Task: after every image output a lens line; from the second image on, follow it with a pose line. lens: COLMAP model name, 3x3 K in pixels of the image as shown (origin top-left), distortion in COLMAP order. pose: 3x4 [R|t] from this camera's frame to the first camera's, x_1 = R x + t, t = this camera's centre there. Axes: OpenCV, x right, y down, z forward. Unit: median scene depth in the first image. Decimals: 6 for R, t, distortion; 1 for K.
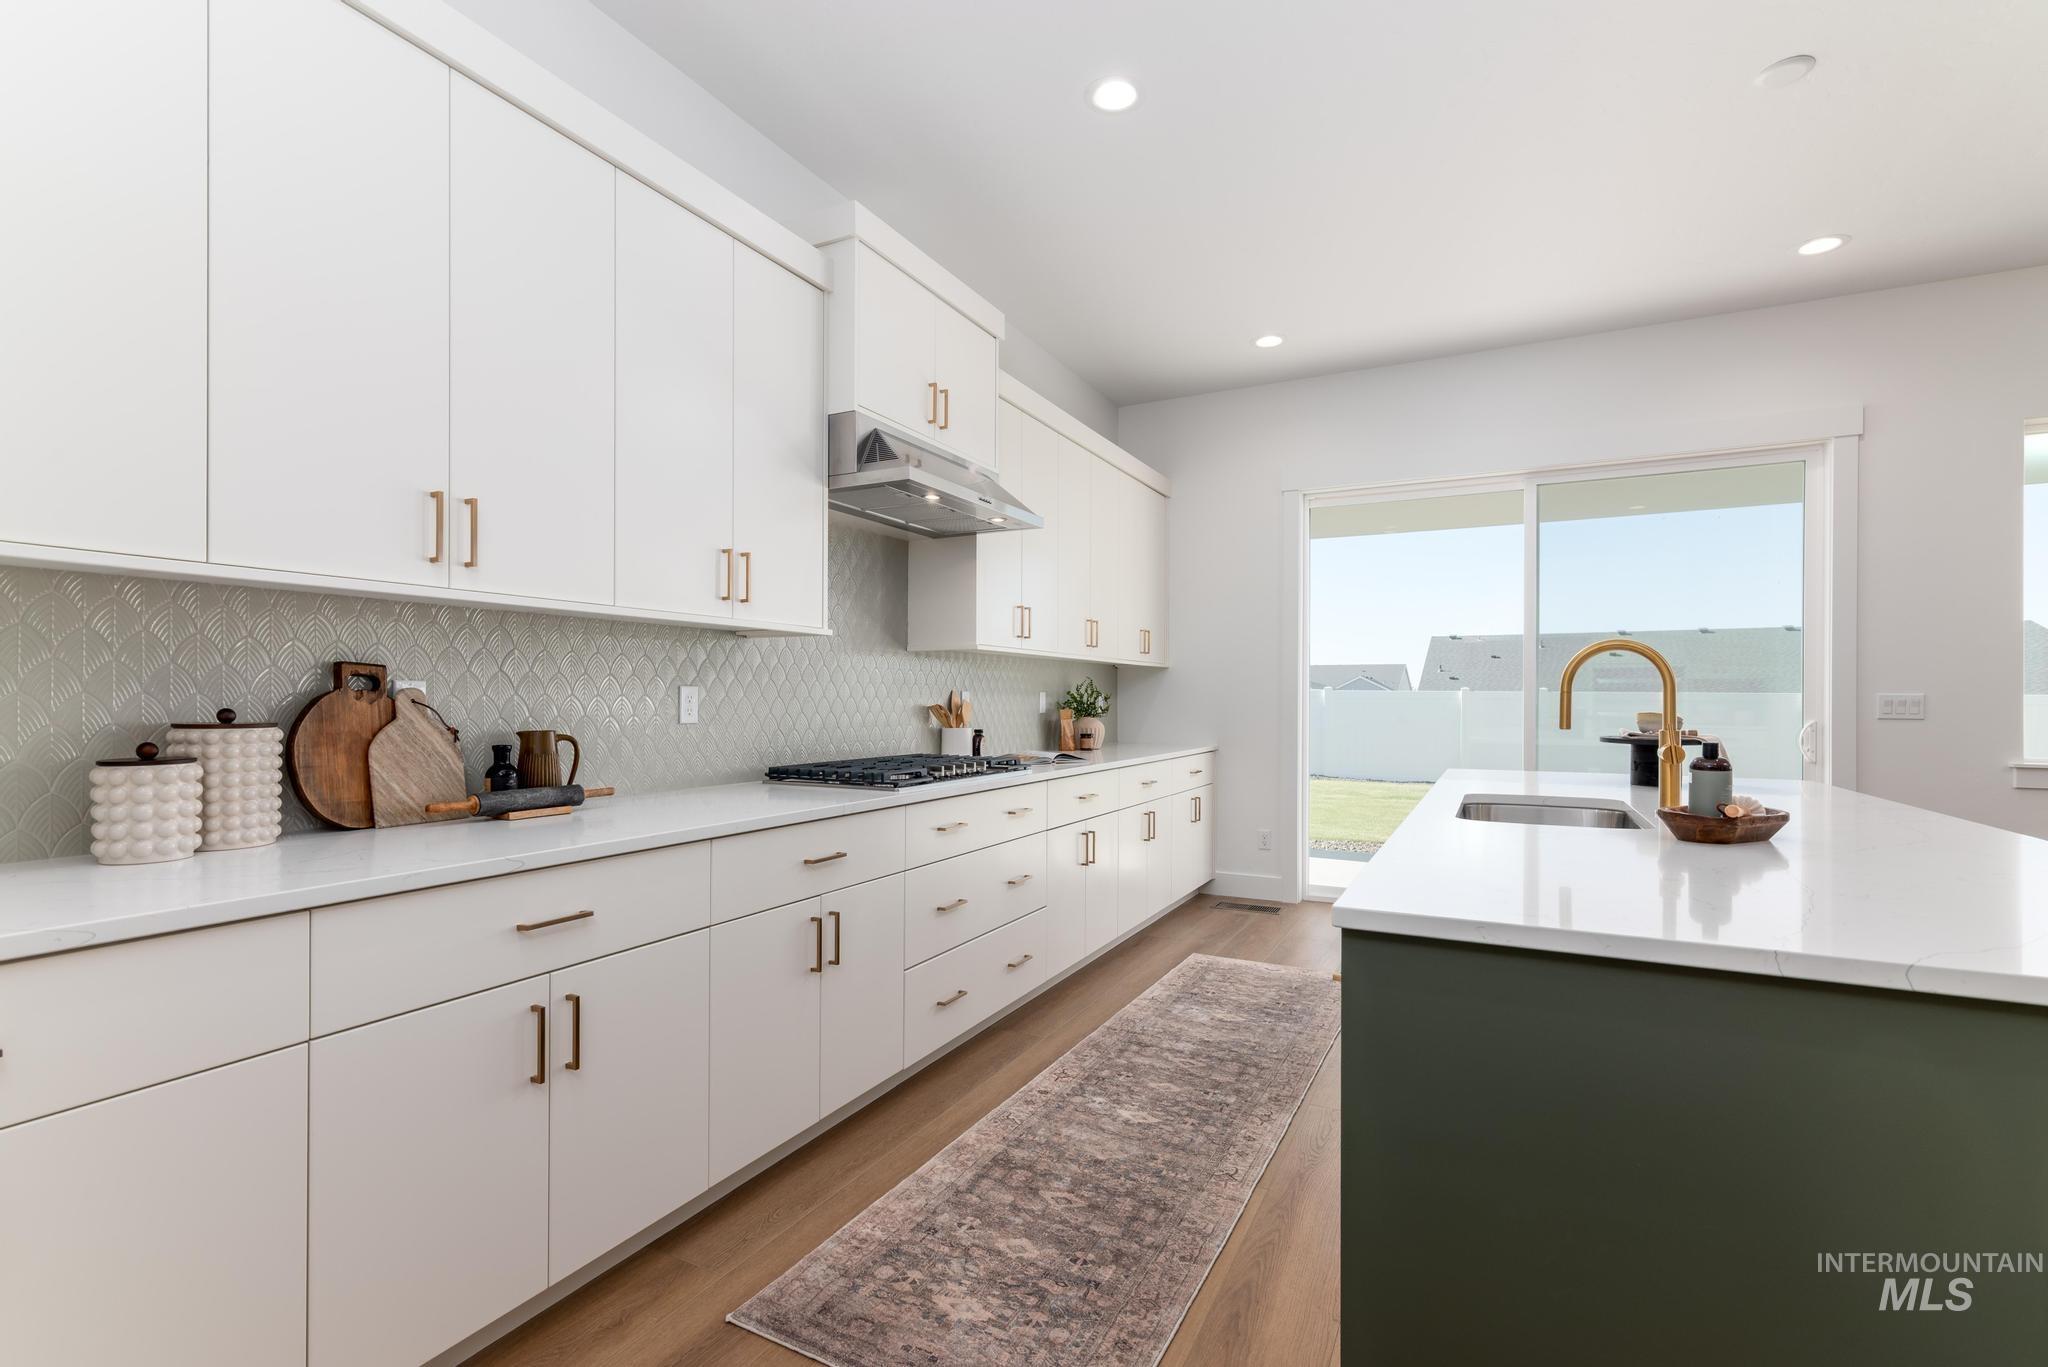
lens RADIAL K [[940.1, 0, 1023.9], [0, 940.1, 697.4], [0, 0, 1]] dist [0.003399, 0.000422]
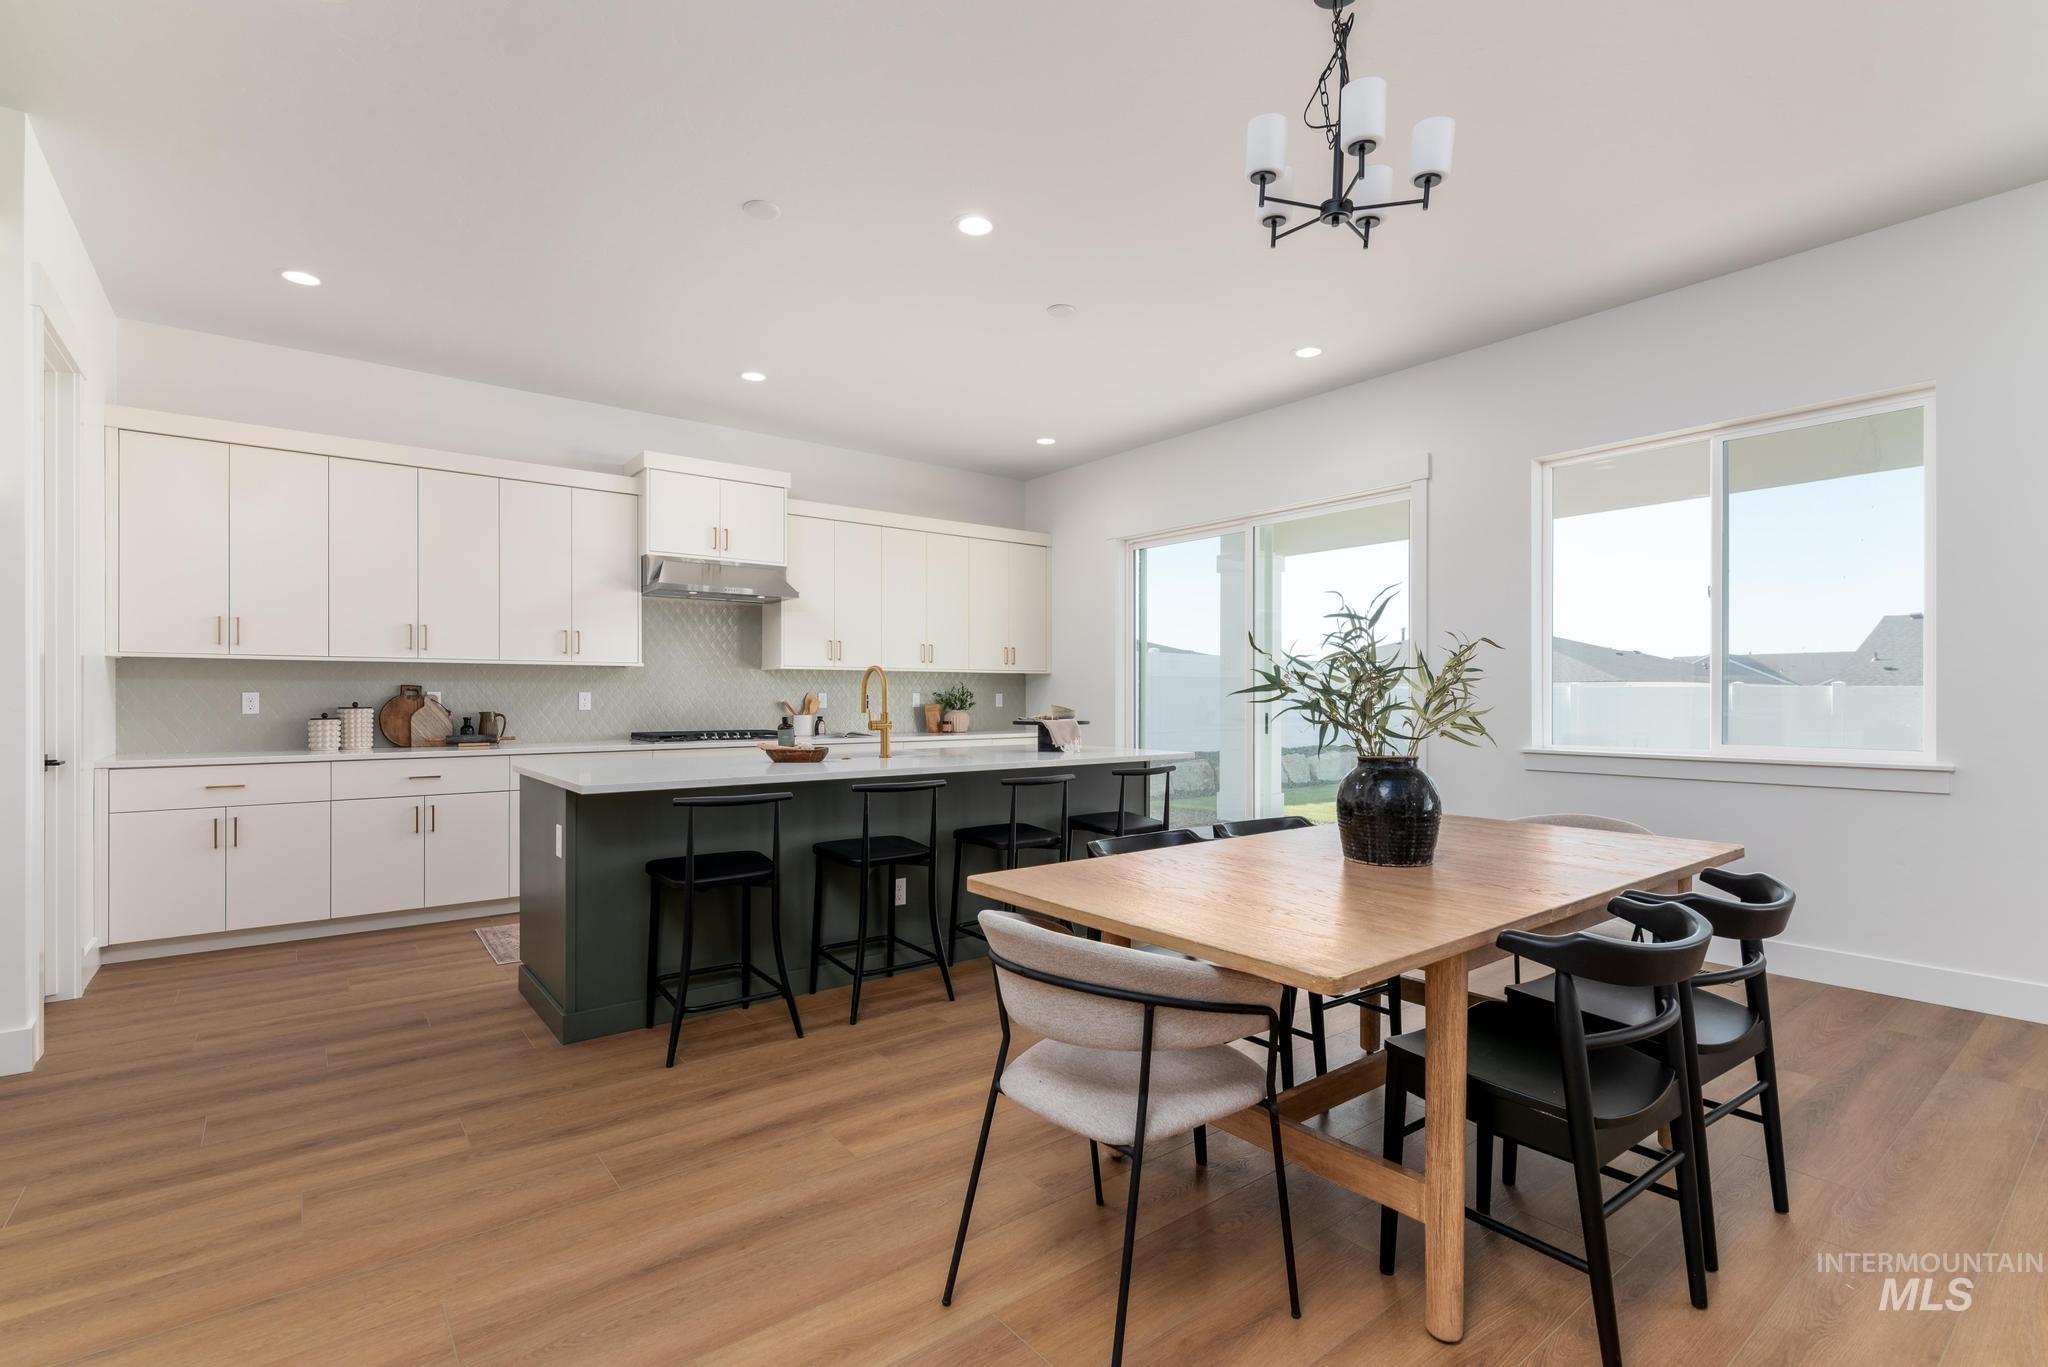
lens RADIAL K [[940.1, 0, 1011.9], [0, 940.1, 694.4], [0, 0, 1]] dist [0.003399, 0.000422]
pose [[0.908575, -0.003554, -0.417707, 1.815154], [0.003124, 0.999994, -0.001712, -0.000705], [0.417711, 0.000250, 0.908580, -0.659010]]
